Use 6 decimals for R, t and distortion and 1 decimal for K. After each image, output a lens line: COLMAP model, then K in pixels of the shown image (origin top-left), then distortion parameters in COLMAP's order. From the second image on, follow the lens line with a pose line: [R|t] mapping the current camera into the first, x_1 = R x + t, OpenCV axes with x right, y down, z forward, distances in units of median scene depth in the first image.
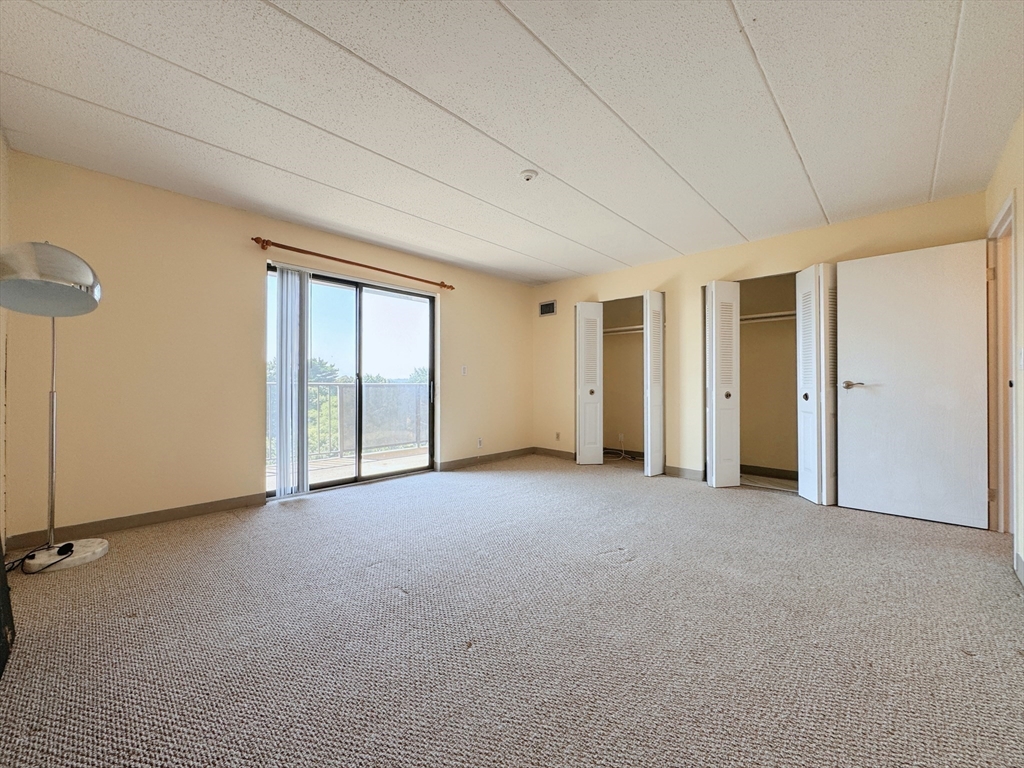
lens RADIAL K [[407.4, 0, 512.2], [0, 407.4, 383.5], [0, 0, 1]] dist [-0.003874, 0.000465]
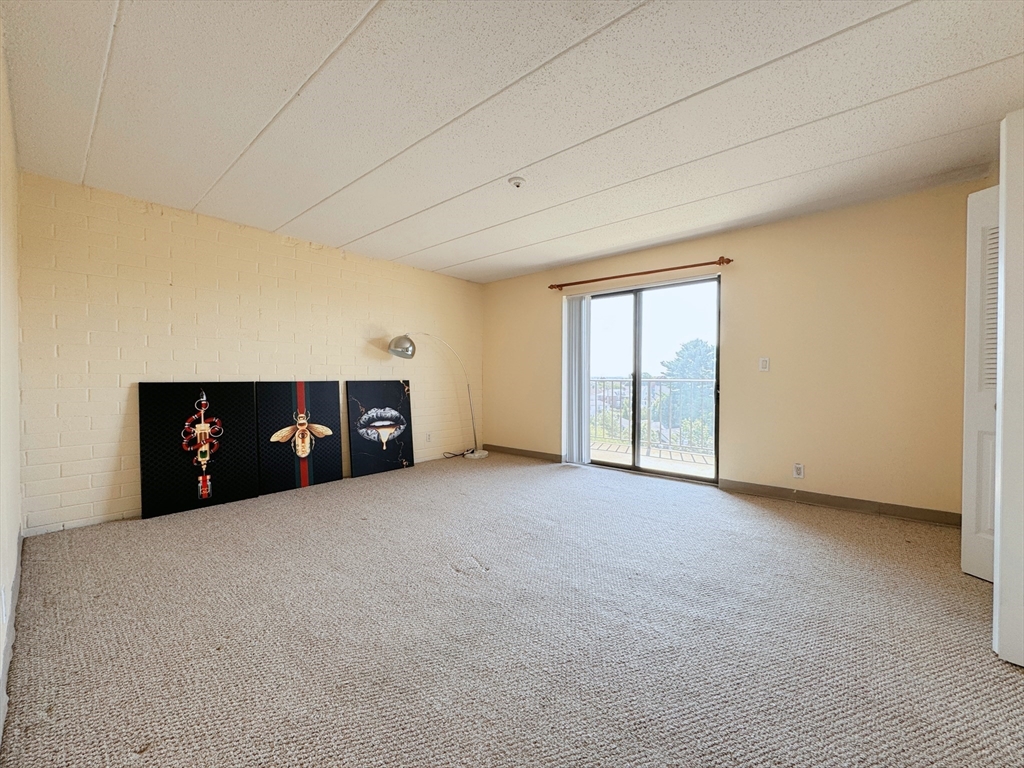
lens RADIAL K [[407.4, 0, 513.1], [0, 407.4, 381.5], [0, 0, 1]] dist [-0.003874, 0.000465]
pose [[0.043417, 0.005851, -0.999040, 0.708622], [-0.000095, 0.999983, 0.005852, -0.005853], [0.999057, -0.000160, 0.043417, 0.628185]]
